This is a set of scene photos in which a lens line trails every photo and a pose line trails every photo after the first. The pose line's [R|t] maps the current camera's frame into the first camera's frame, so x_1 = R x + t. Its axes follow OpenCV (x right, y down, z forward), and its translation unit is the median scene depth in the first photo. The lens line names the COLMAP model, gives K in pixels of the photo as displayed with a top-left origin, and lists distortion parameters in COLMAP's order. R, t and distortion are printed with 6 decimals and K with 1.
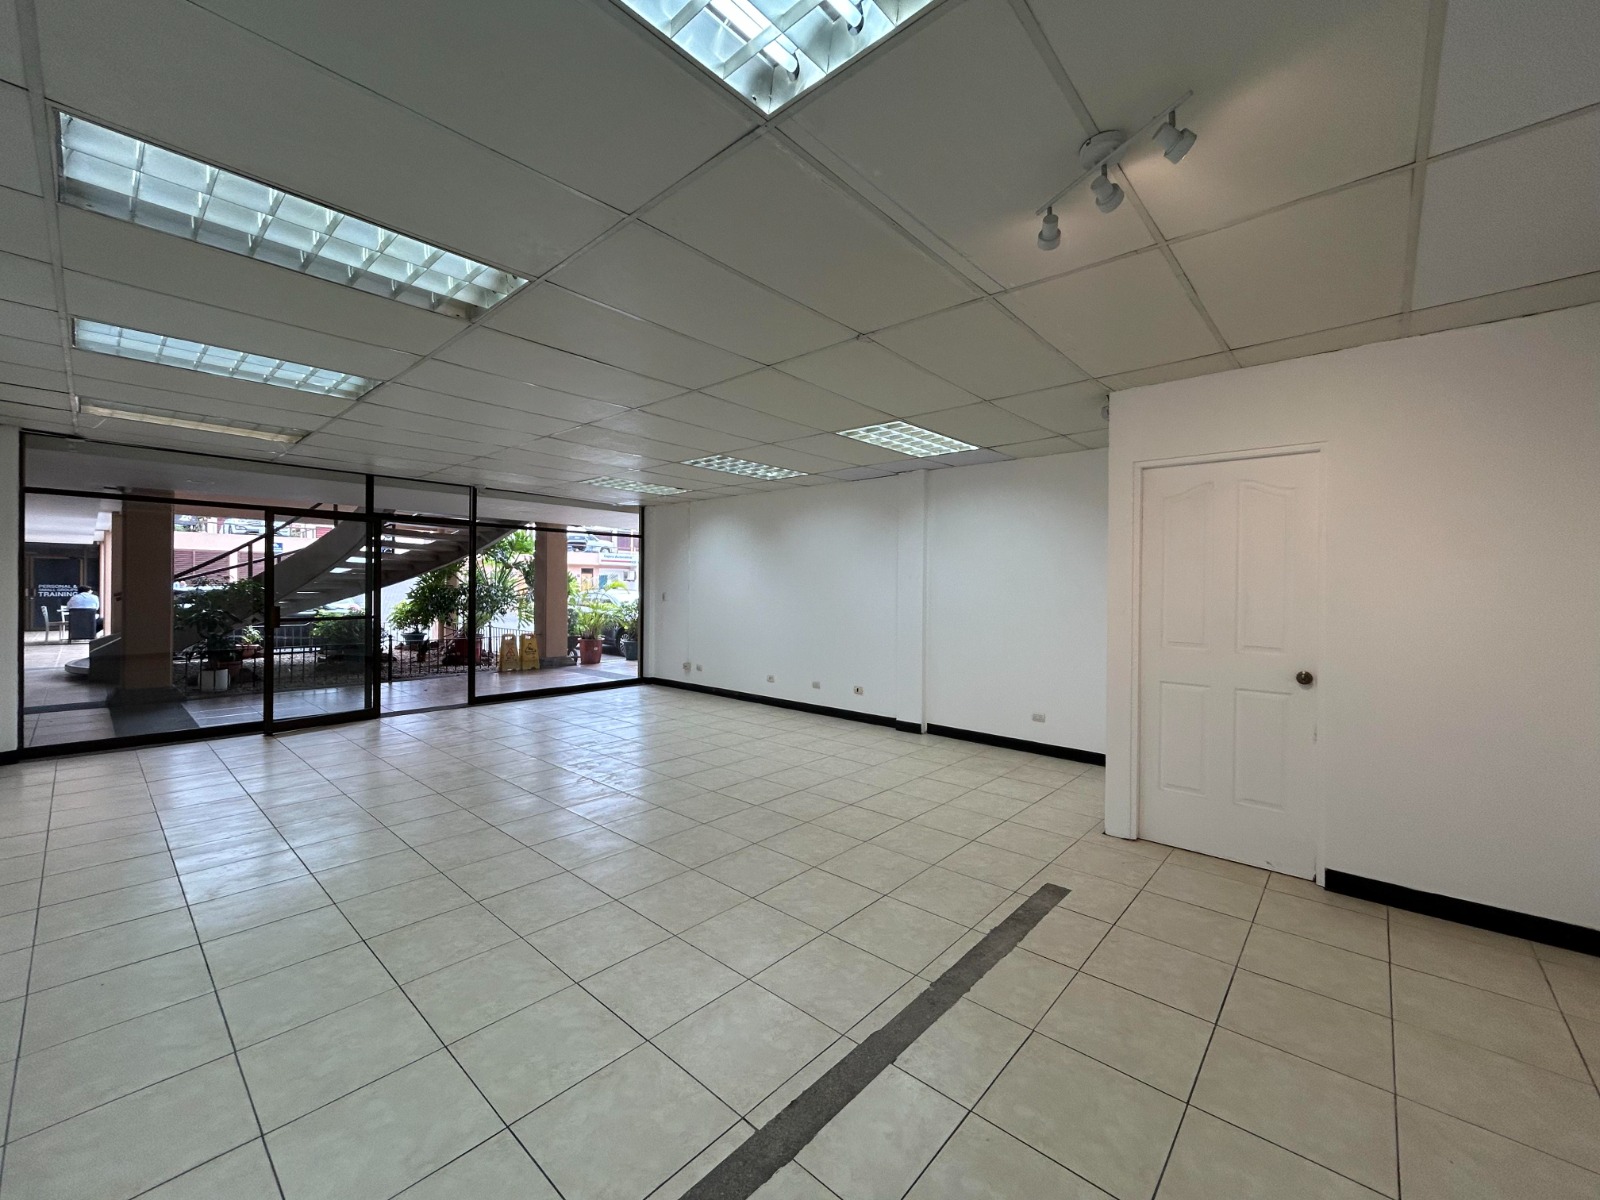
lens RADIAL K [[643.2, 0, 803.1], [0, 643.2, 590.6], [0, 0, 1]] dist [-0.001758, 0.000845]
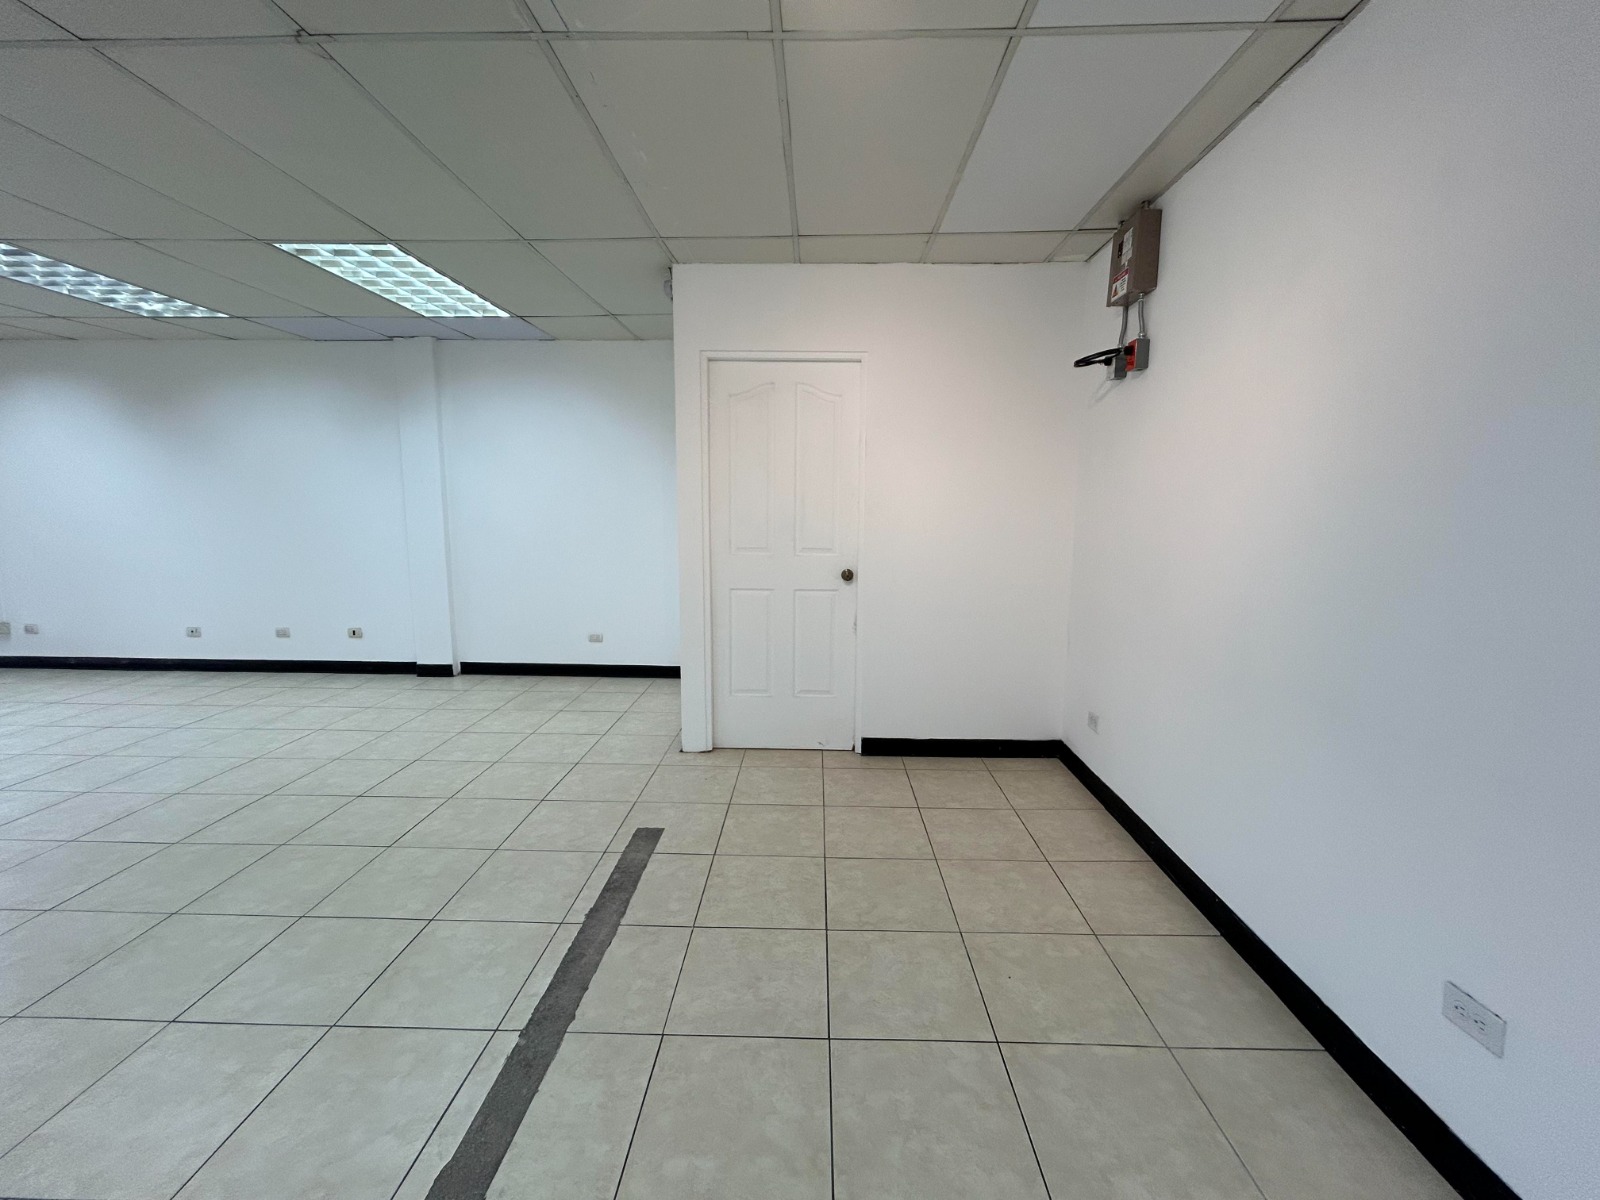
lens RADIAL K [[643.2, 0, 803.1], [0, 643.2, 590.6], [0, 0, 1]] dist [-0.001758, 0.000845]
pose [[0.761596, -0.088551, 0.641974, 0.013709], [0.002879, 0.991073, 0.133288, 0.014336], [-0.648046, -0.099663, 0.755052, 0.188700]]
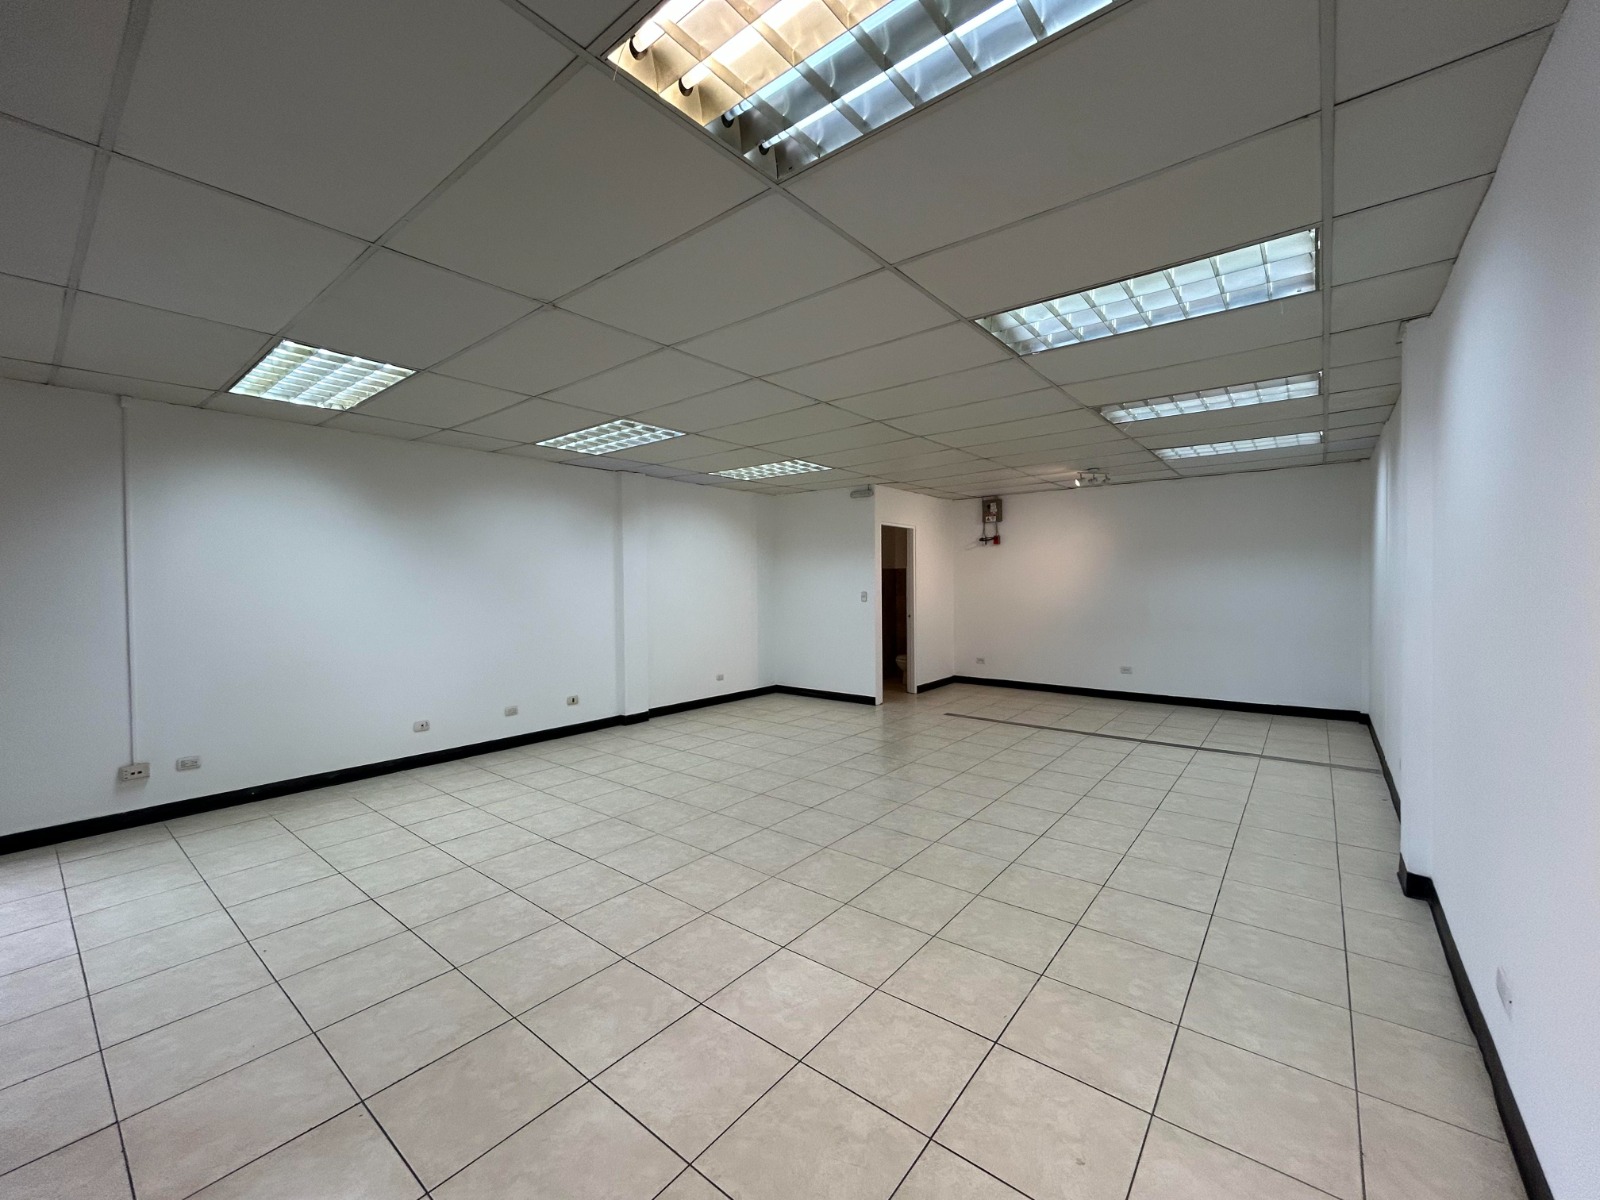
lens RADIAL K [[642.6, 0, 801.1], [0, 642.6, 597.5], [0, 0, 1]] dist [-0.001635, 0.000524]
pose [[-0.050414, -0.031577, 0.998229, -1.529655], [0.013387, 0.999389, 0.032290, -0.025298], [-0.998639, 0.014991, -0.049960, 1.352703]]
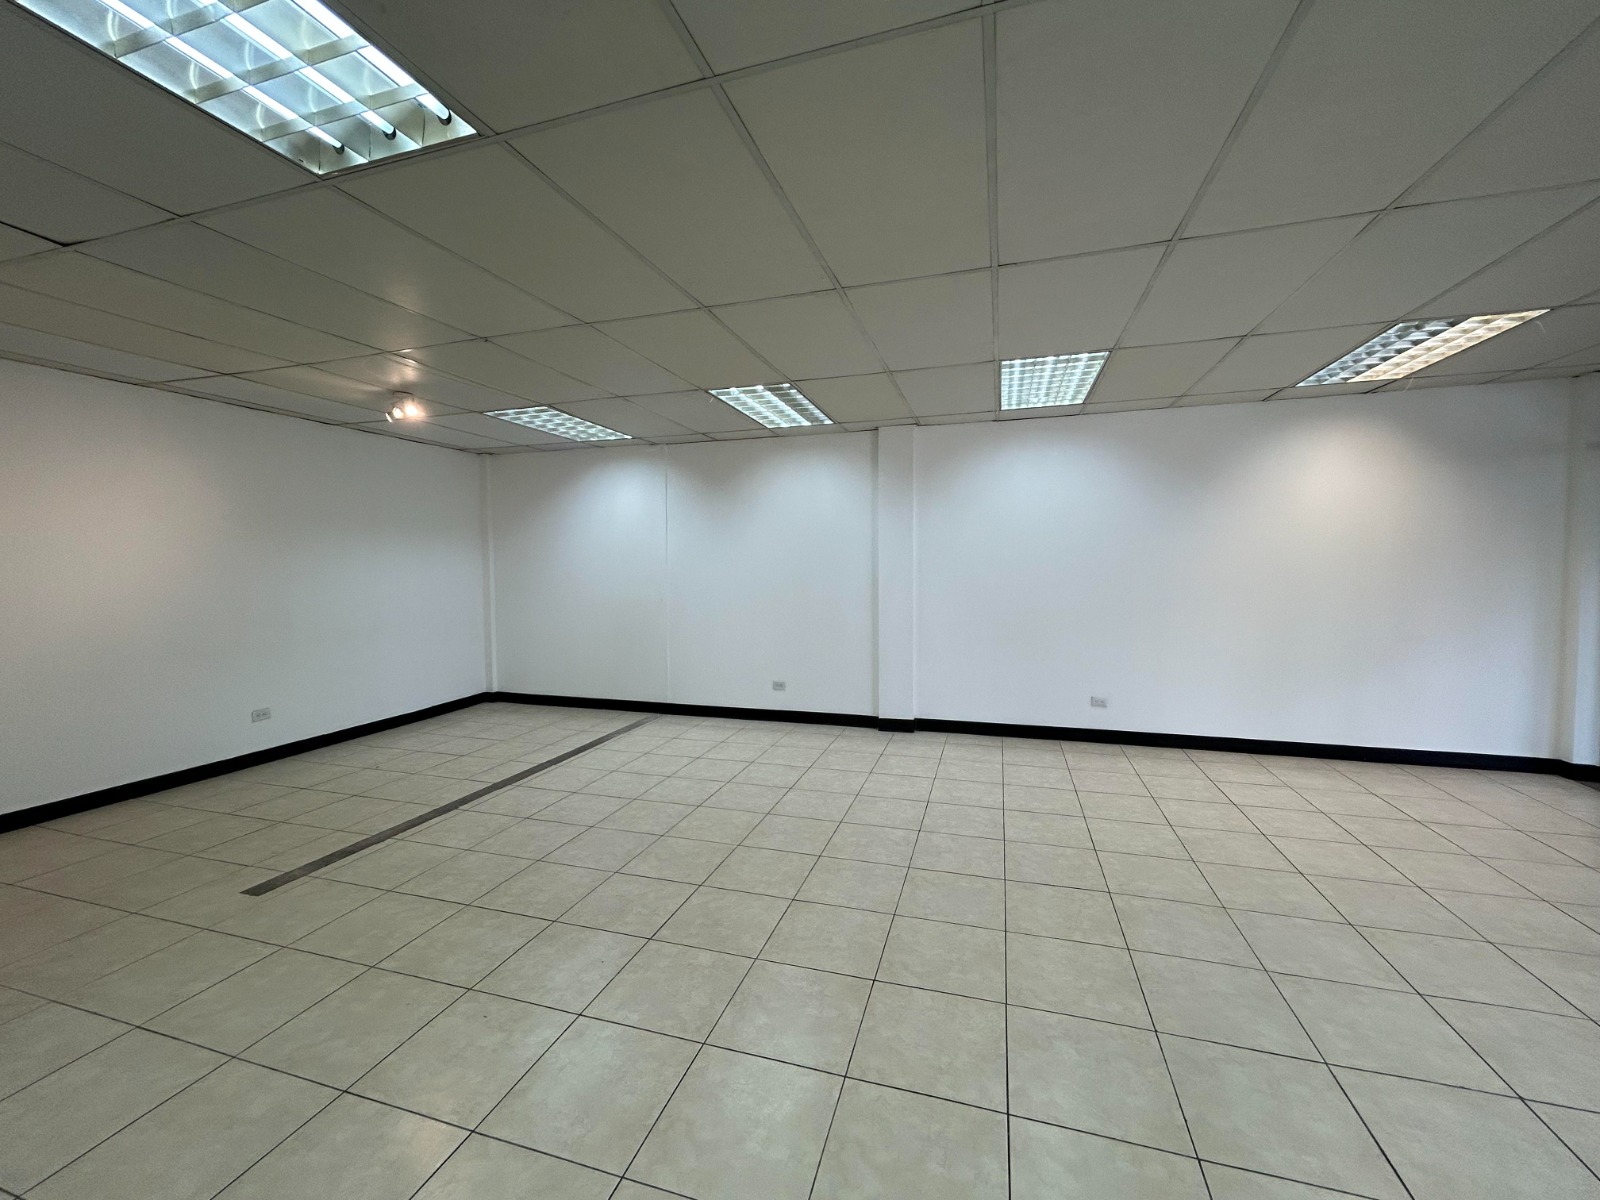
lens RADIAL K [[642.6, 0, 801.1], [0, 642.6, 597.5], [0, 0, 1]] dist [-0.001635, 0.000524]
pose [[-0.909415, 0.019024, -0.415453, 0.045857], [-0.003137, 0.998611, 0.052594, -0.012114], [0.415877, 0.049133, -0.908093, 1.795508]]
